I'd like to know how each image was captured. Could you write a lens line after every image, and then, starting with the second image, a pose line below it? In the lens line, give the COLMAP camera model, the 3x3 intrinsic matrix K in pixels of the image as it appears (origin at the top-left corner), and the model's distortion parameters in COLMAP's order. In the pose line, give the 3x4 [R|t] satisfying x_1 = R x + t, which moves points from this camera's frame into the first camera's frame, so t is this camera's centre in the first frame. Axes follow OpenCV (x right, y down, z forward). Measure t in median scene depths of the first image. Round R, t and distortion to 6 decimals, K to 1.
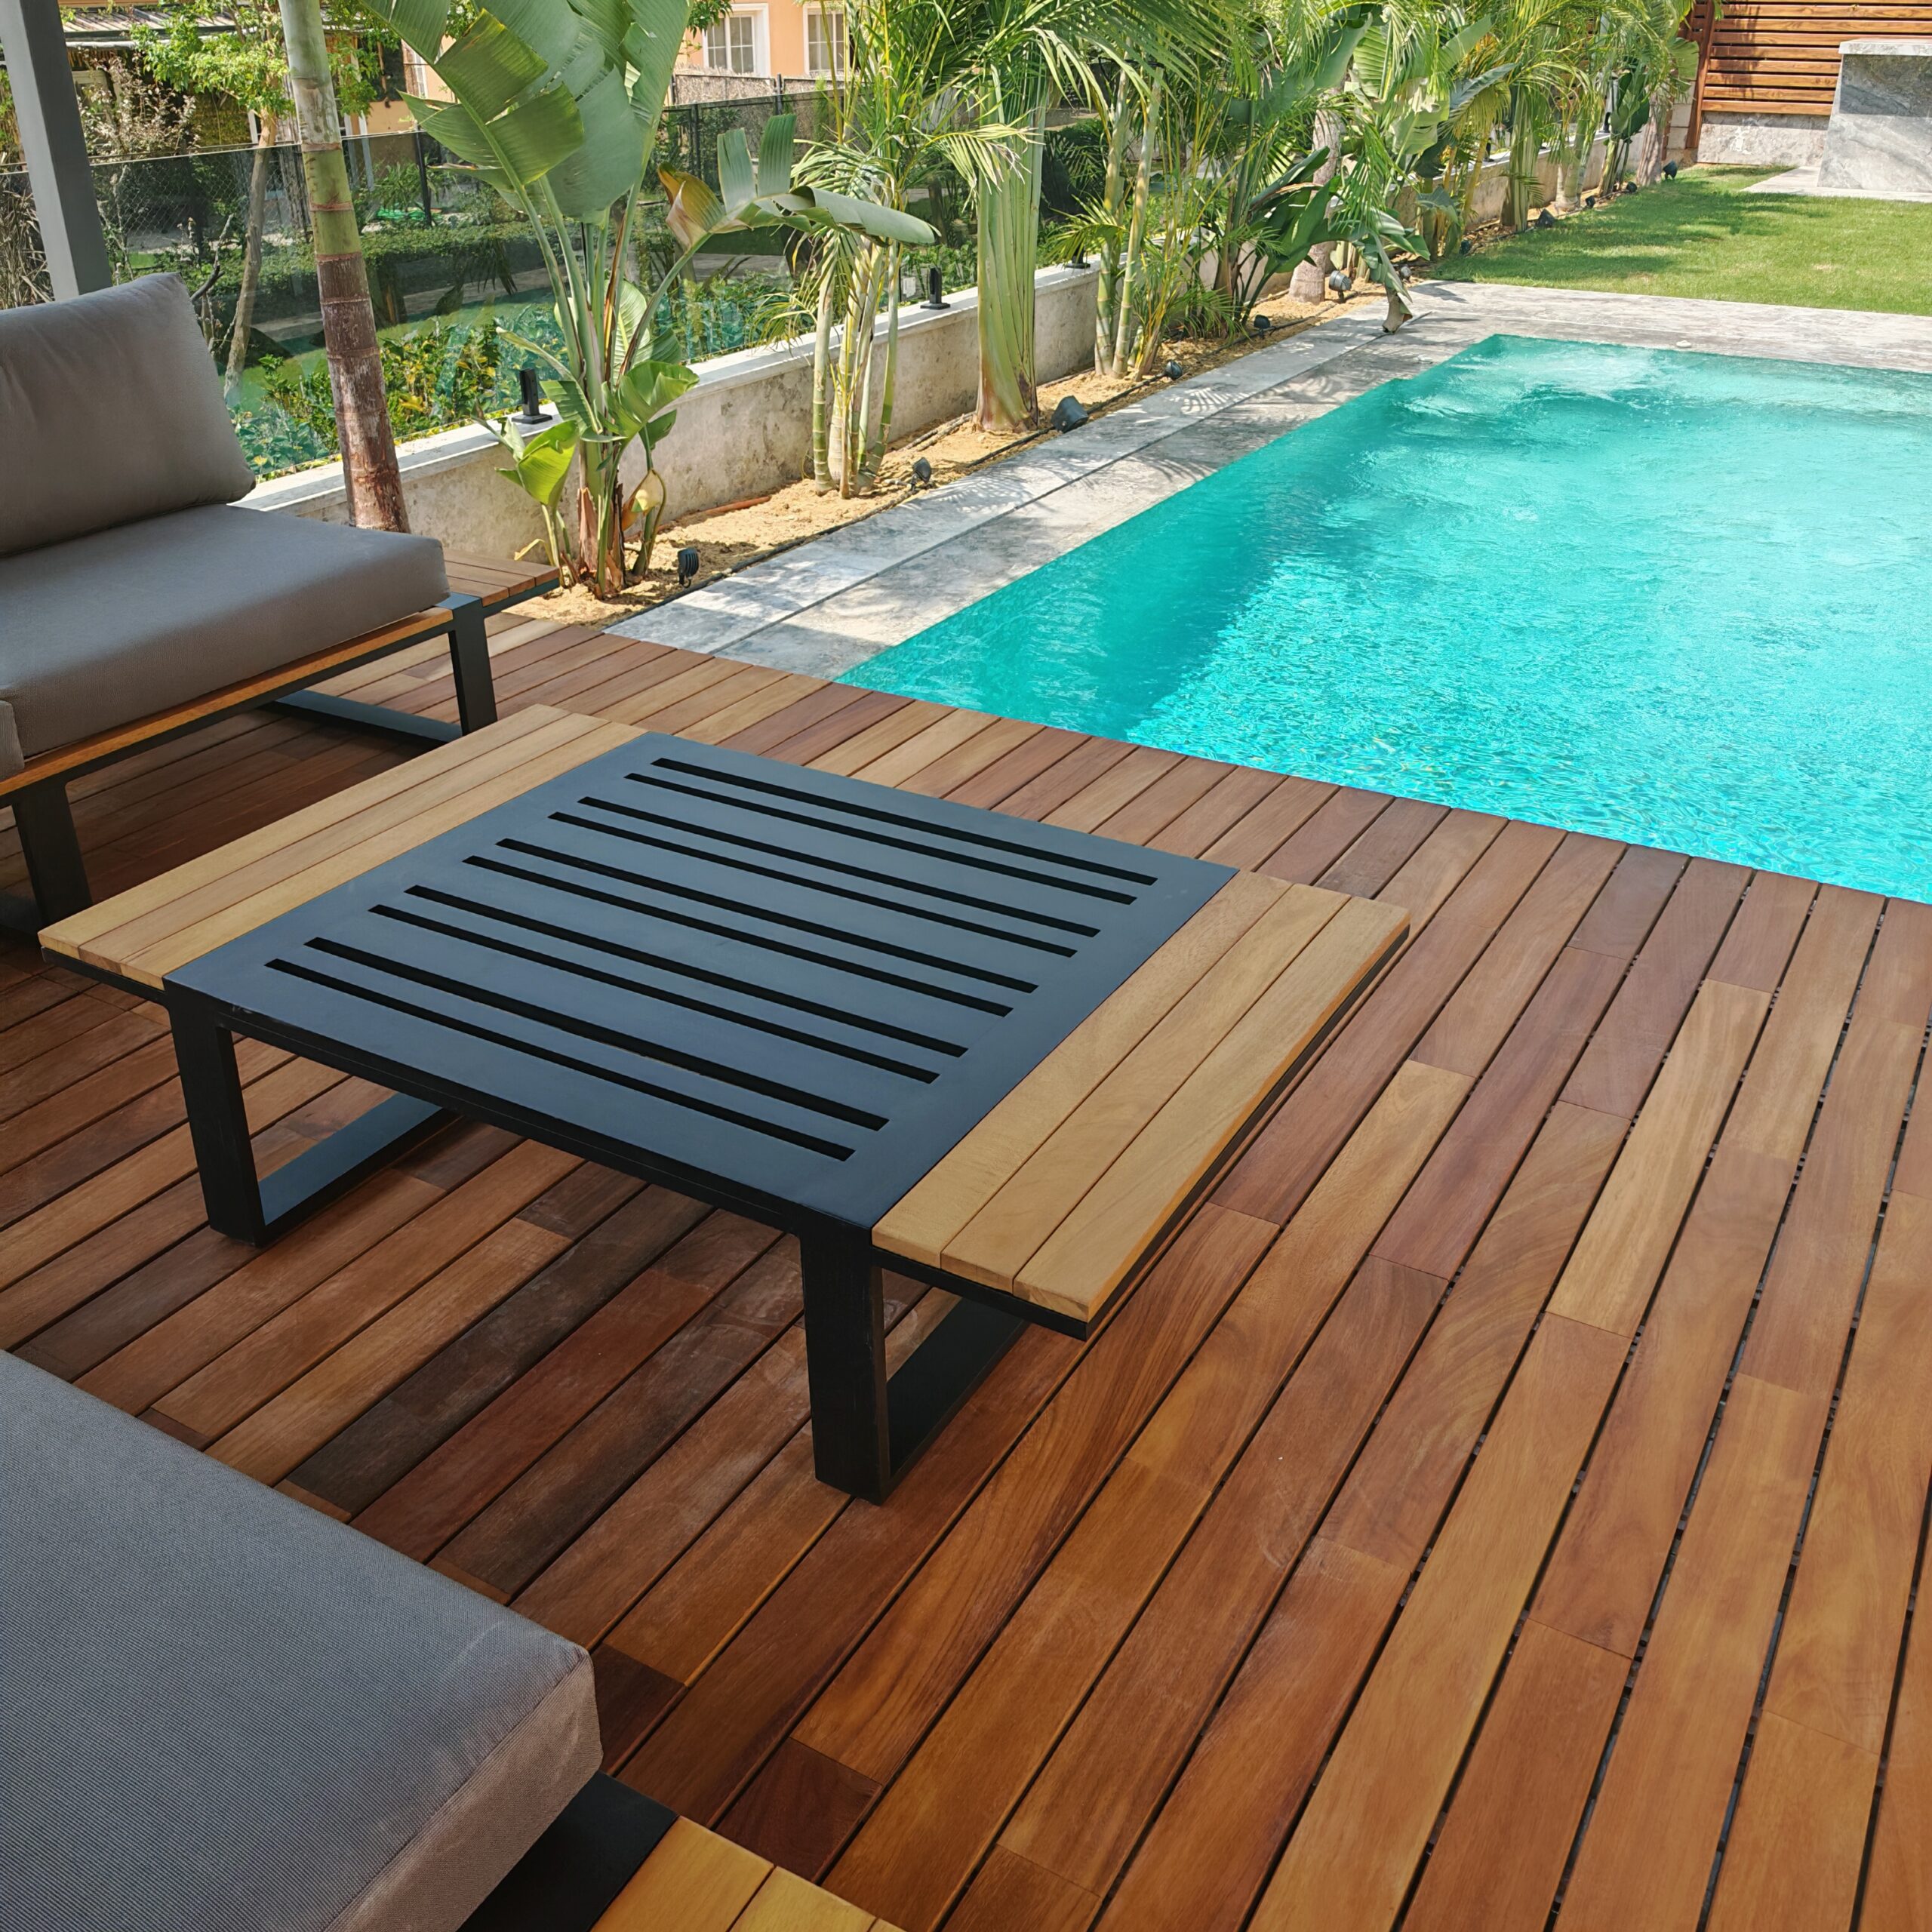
lens RADIAL K [[1876.1, 0, 928.0], [0, 1876.1, 968.1], [0, 0, 1]] dist [0.019011, -0.042411]
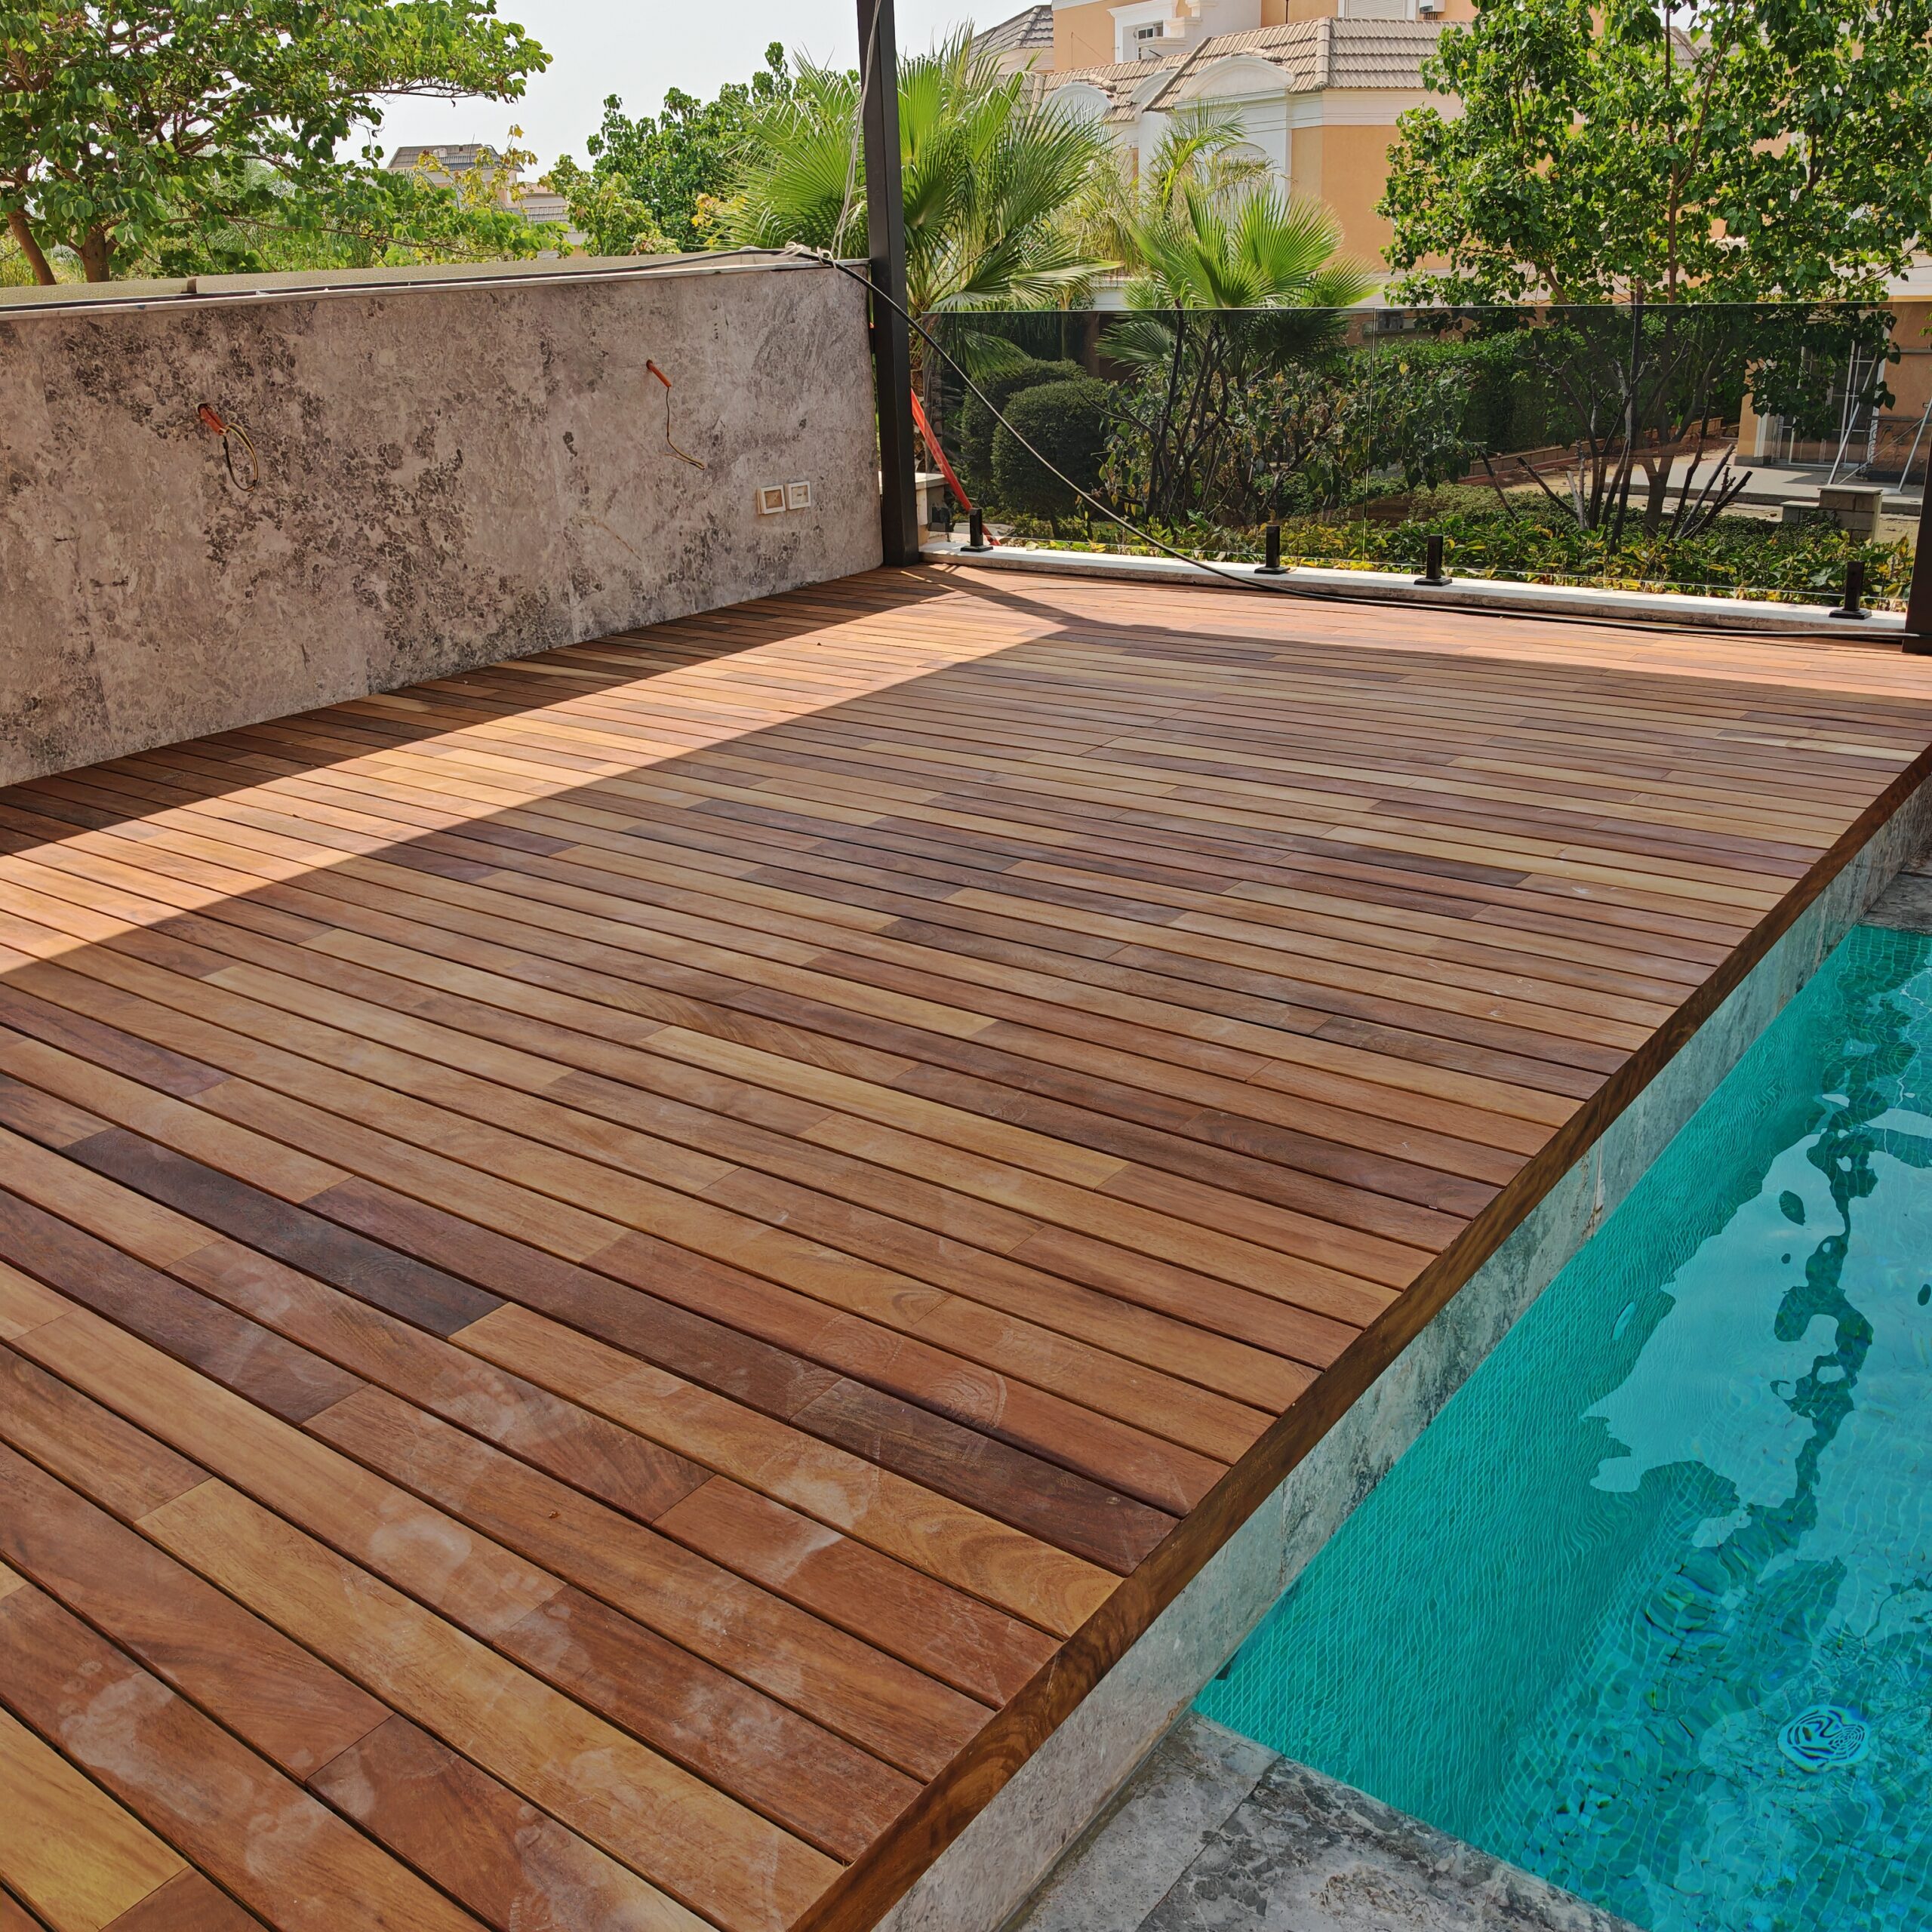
lens RADIAL K [[1858.7, 0, 949.1], [0, 1858.7, 959.7], [0, 0, 1]] dist [0.003957, -0.012770]
pose [[-0.117774, 0.368790, -0.922021, 1.017757], [-0.433471, 0.816264, 0.381859, -0.319215], [0.893439, 0.444642, 0.063725, 0.680280]]
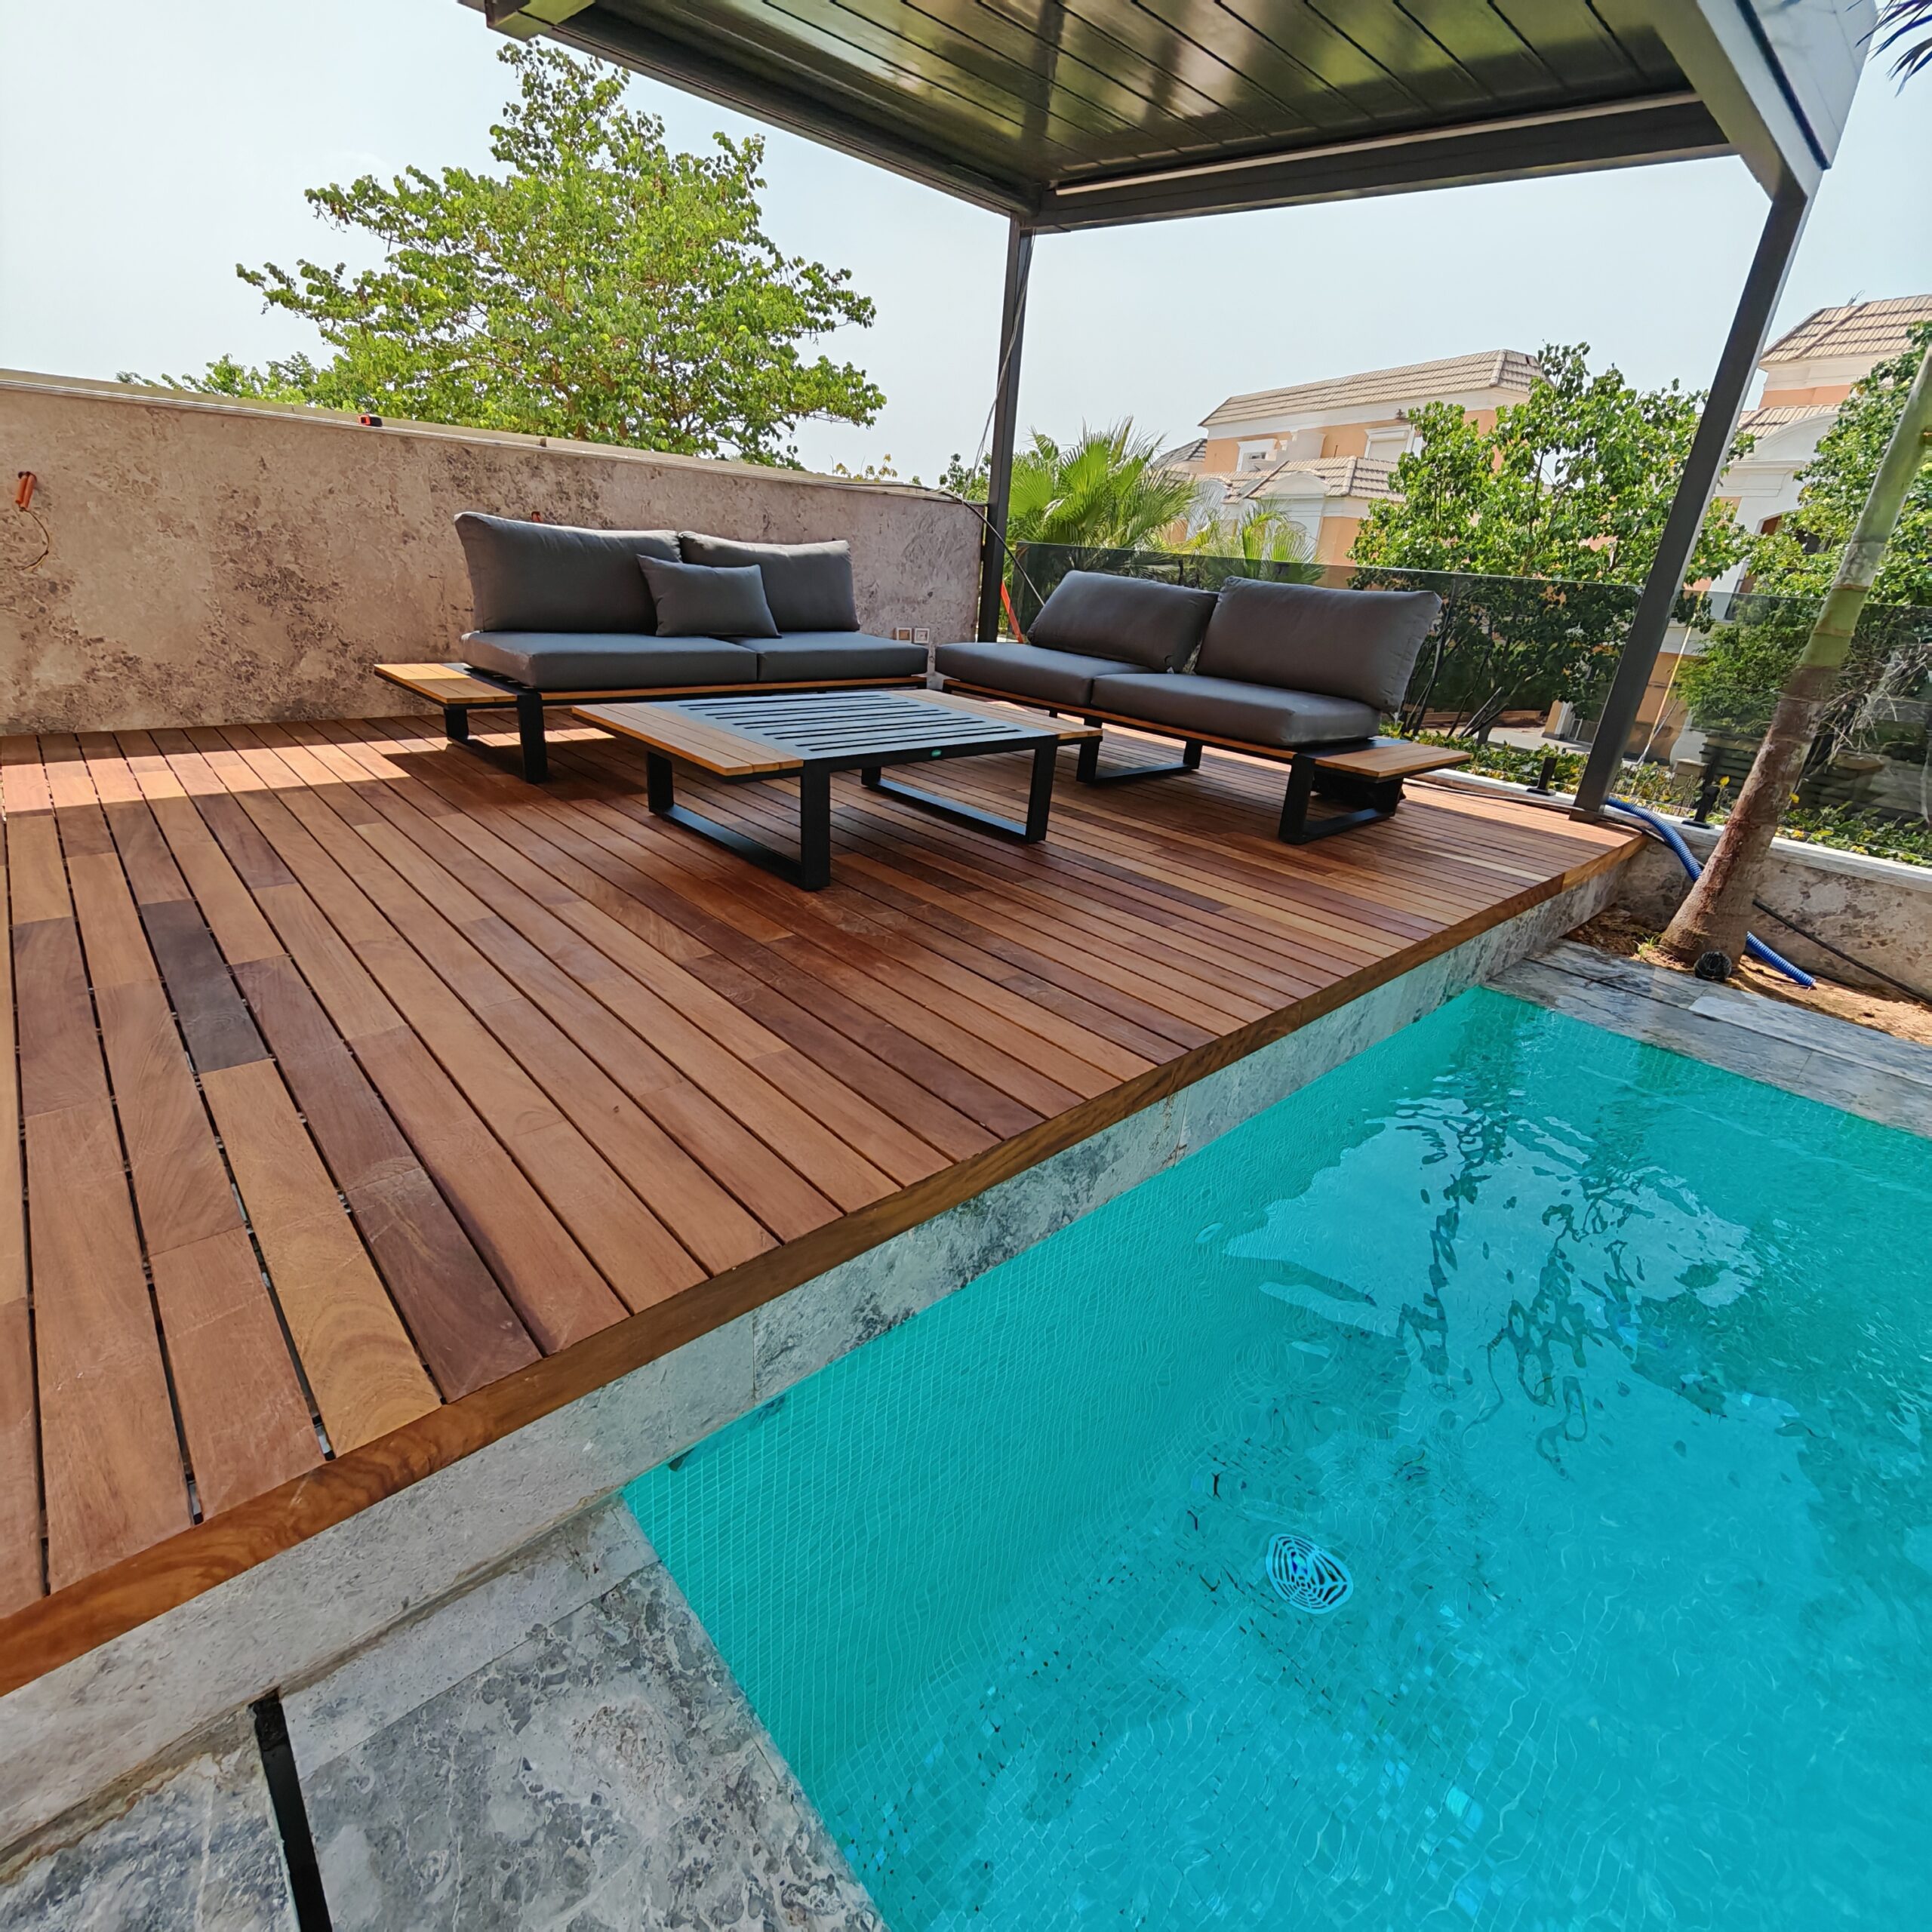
lens RADIAL K [[964.7, 0, 955.7], [0, 964.7, 961.1], [0, 0, 1]] dist [-0.003659, 0.001676]
pose [[-0.290521, 0.359635, -0.886713, 0.760937], [-0.518104, 0.719965, 0.461756, -0.313241], [0.804466, 0.593560, -0.022837, 0.887449]]
